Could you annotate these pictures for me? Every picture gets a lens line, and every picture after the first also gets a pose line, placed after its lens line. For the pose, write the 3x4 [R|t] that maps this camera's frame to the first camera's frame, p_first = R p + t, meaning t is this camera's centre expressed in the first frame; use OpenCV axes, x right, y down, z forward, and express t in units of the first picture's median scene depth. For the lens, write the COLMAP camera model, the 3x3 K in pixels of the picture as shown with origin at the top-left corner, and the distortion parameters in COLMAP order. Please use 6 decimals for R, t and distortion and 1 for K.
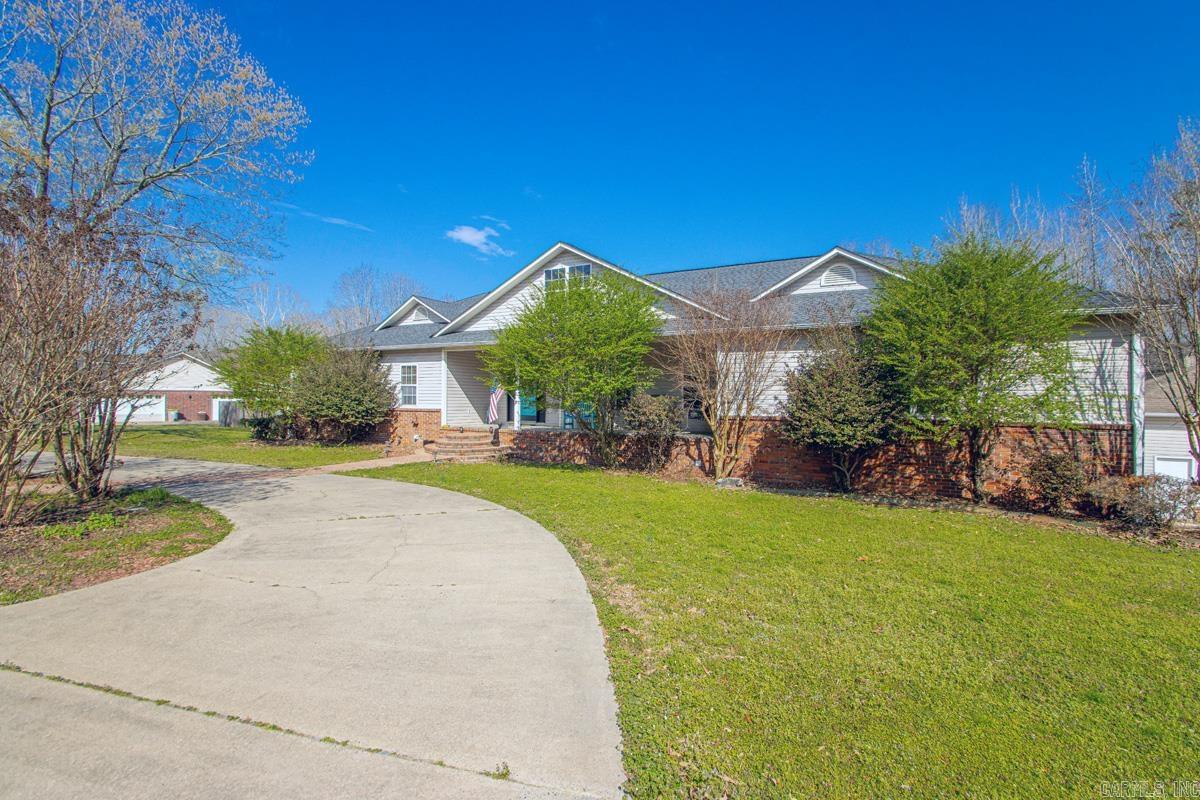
lens RADIAL K [[560.8, 0, 605.3], [0, 560.8, 394.6], [0, 0, 1]] dist [-0.001215, -0.000066]
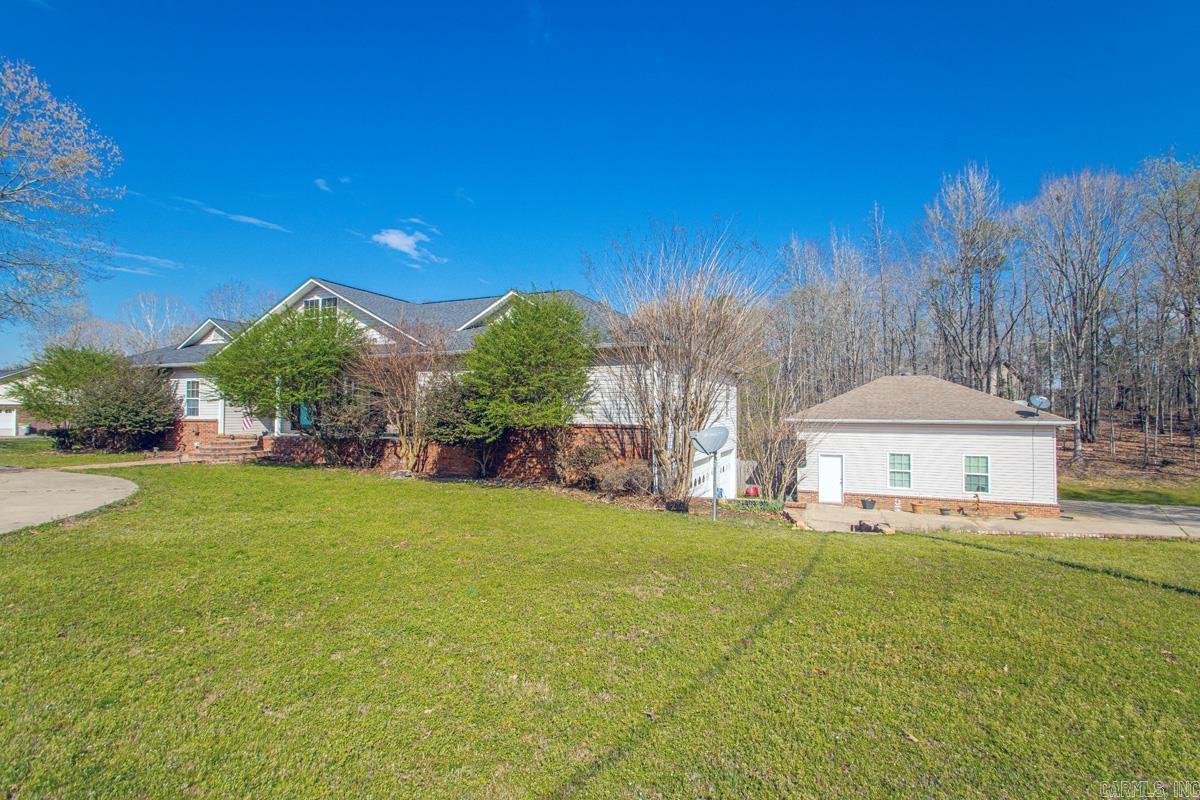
lens RADIAL K [[576.7, 0, 605.8], [0, 576.7, 401.2], [0, 0, 1]] dist [-0.001389, -0.000310]
pose [[0.993959, -0.001671, 0.109737, 0.389777], [0.002992, 0.999925, -0.011868, 0.005436], [-0.109709, 0.012125, 0.993890, -0.269880]]
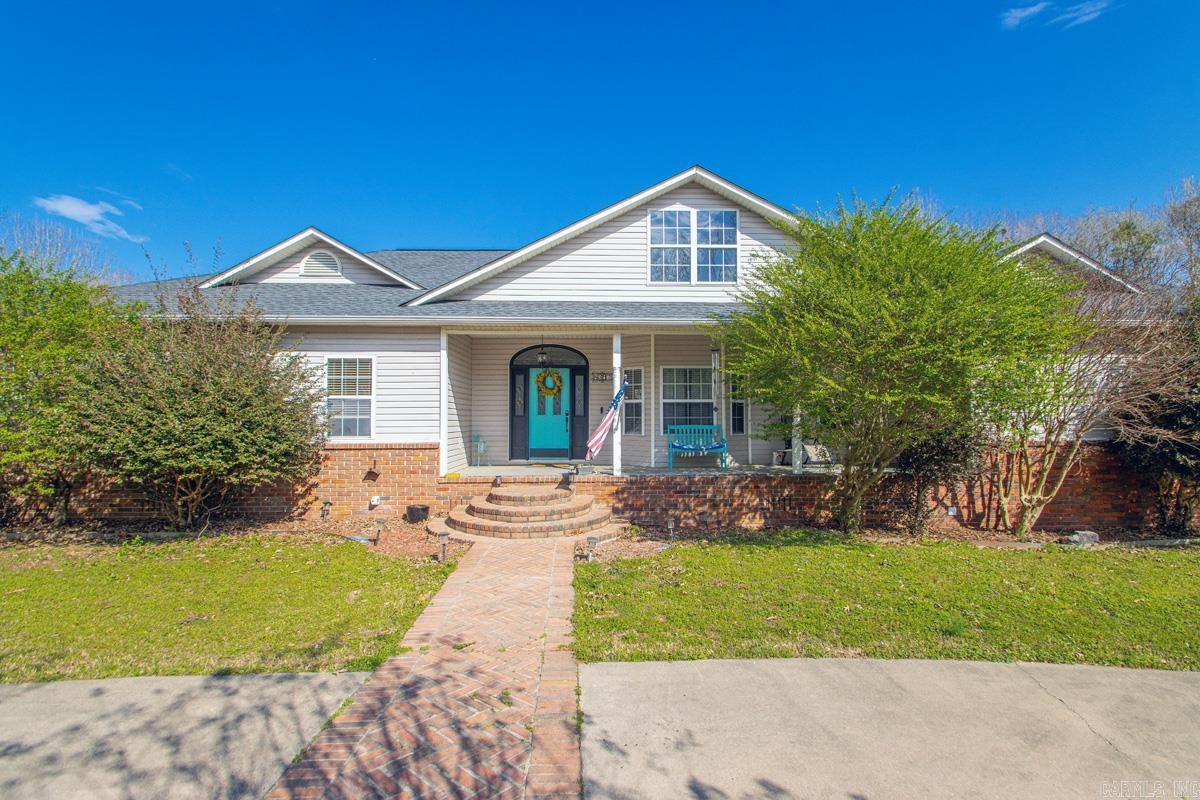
lens RADIAL K [[535.5, 0, 603.0], [0, 535.5, 407.3], [0, 0, 1]] dist [0.023558, -0.021721]
pose [[0.856487, 0.000928, 0.516168, -0.453985], [0.004763, 0.999942, -0.009700, -0.002099], [-0.516147, 0.010766, 0.856433, 0.530116]]
